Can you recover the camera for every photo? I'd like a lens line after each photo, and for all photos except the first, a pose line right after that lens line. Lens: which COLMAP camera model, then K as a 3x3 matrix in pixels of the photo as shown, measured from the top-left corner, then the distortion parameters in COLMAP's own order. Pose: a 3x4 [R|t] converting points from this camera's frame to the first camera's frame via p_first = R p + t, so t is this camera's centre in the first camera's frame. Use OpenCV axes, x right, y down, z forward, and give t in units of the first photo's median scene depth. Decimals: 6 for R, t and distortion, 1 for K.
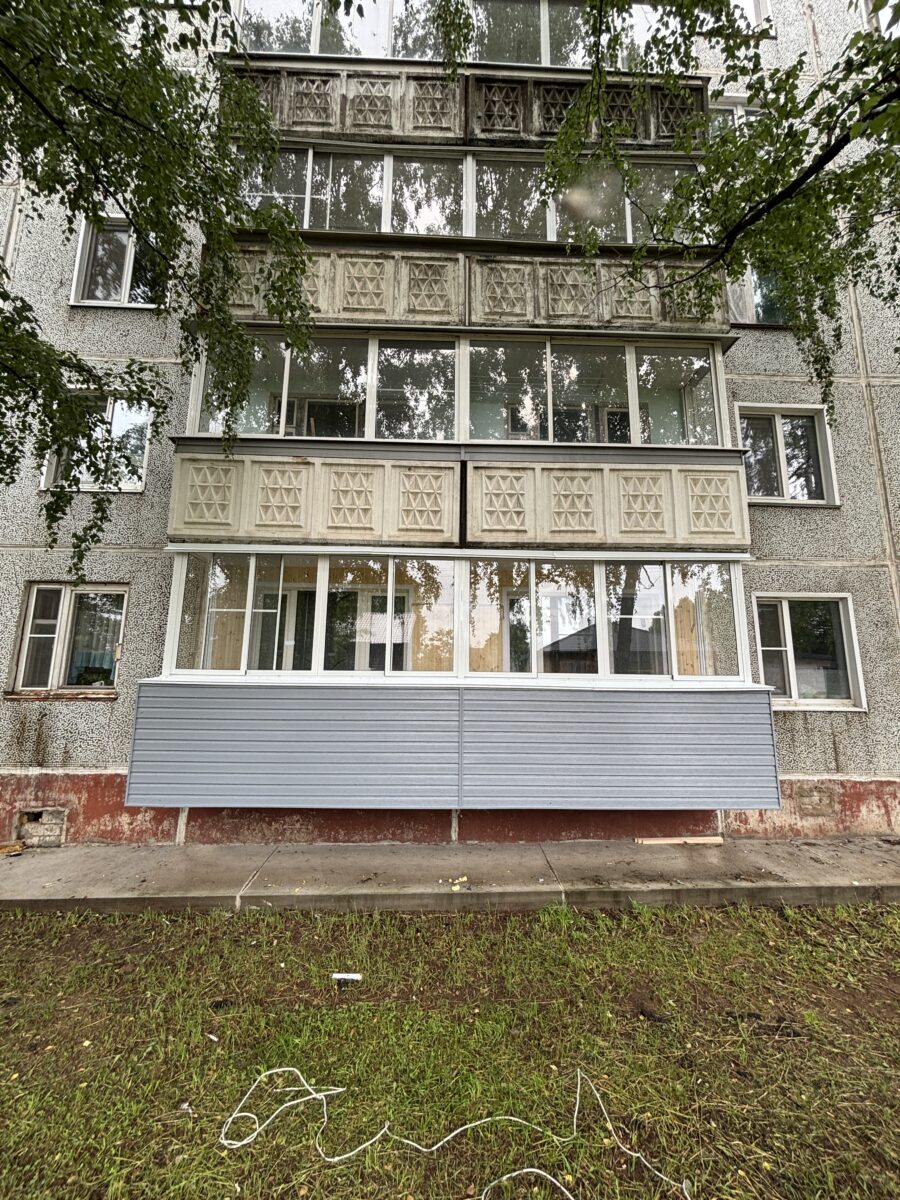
lens RADIAL K [[480.5, 0, 452.0], [0, 480.5, 597.6], [0, 0, 1]] dist [0.000041, 0.000282]
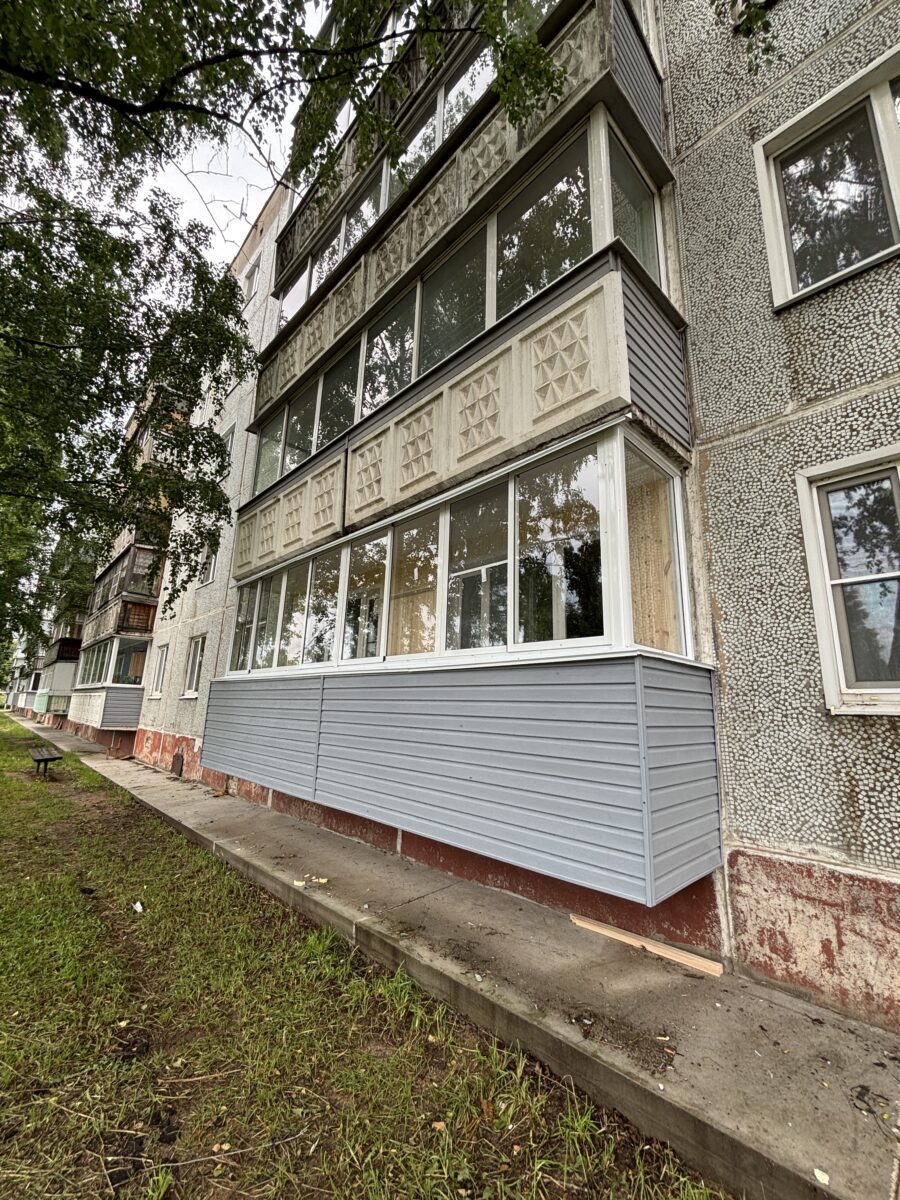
lens RADIAL K [[480.5, 0, 452.0], [0, 480.5, 597.6], [0, 0, 1]] dist [0.000041, 0.000282]
pose [[0.673810, -0.159023, -0.721590, 0.879988], [0.106081, 0.987269, -0.118516, 0.167047], [0.731250, 0.003311, 0.682101, 0.503670]]
